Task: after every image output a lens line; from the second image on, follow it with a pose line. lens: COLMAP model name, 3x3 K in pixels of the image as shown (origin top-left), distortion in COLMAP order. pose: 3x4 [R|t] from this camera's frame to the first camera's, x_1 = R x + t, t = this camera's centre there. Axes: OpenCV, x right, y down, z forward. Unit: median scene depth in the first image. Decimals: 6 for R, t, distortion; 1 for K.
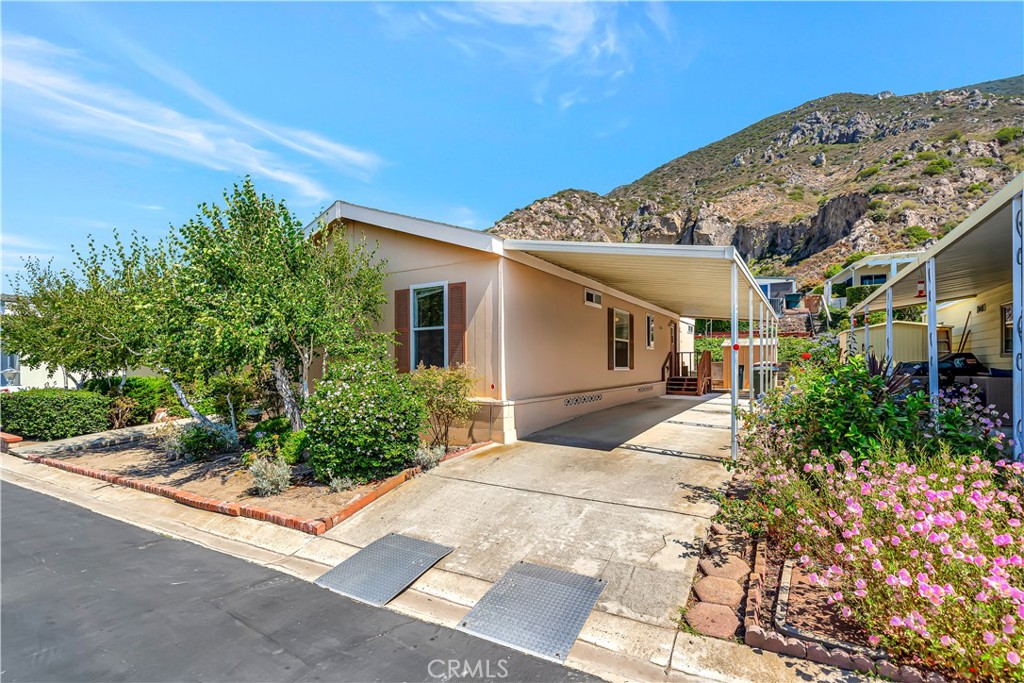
lens RADIAL K [[409.2, 0, 508.4], [0, 409.2, 346.5], [0, 0, 1]] dist [0.000785, 0.000340]
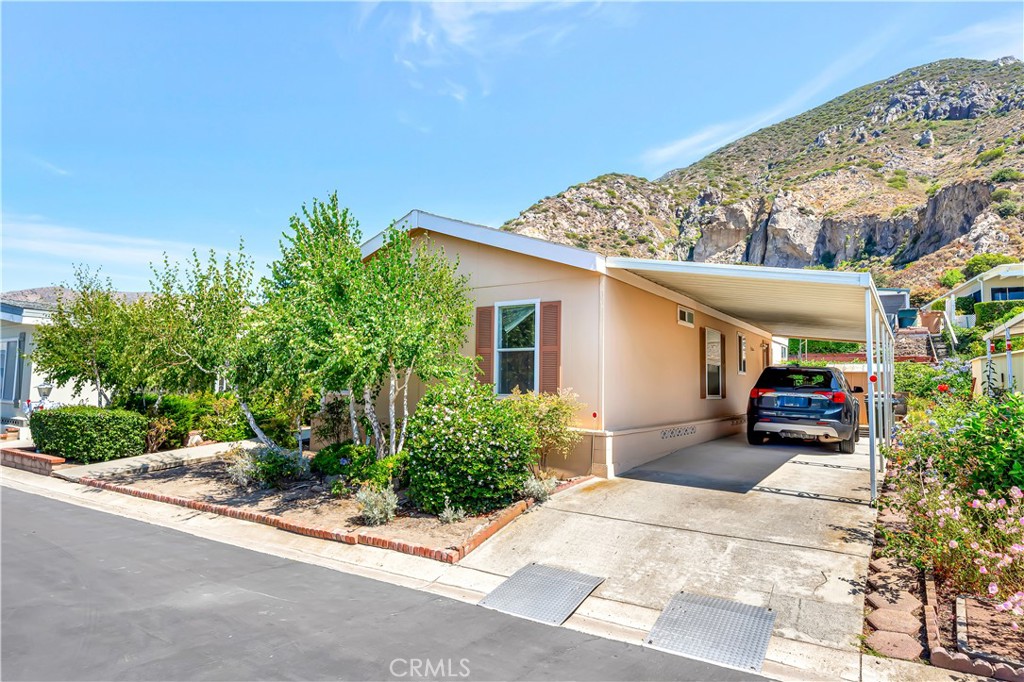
lens RADIAL K [[524.3, 0, 494.8], [0, 524.3, 328.0], [0, 0, 1]] dist [0.001222, 0.000746]
pose [[0.999096, 0.015893, -0.039417, -0.173135], [-0.018452, 0.997688, -0.065415, -0.012673], [0.038286, 0.066083, 0.997079, -0.155609]]
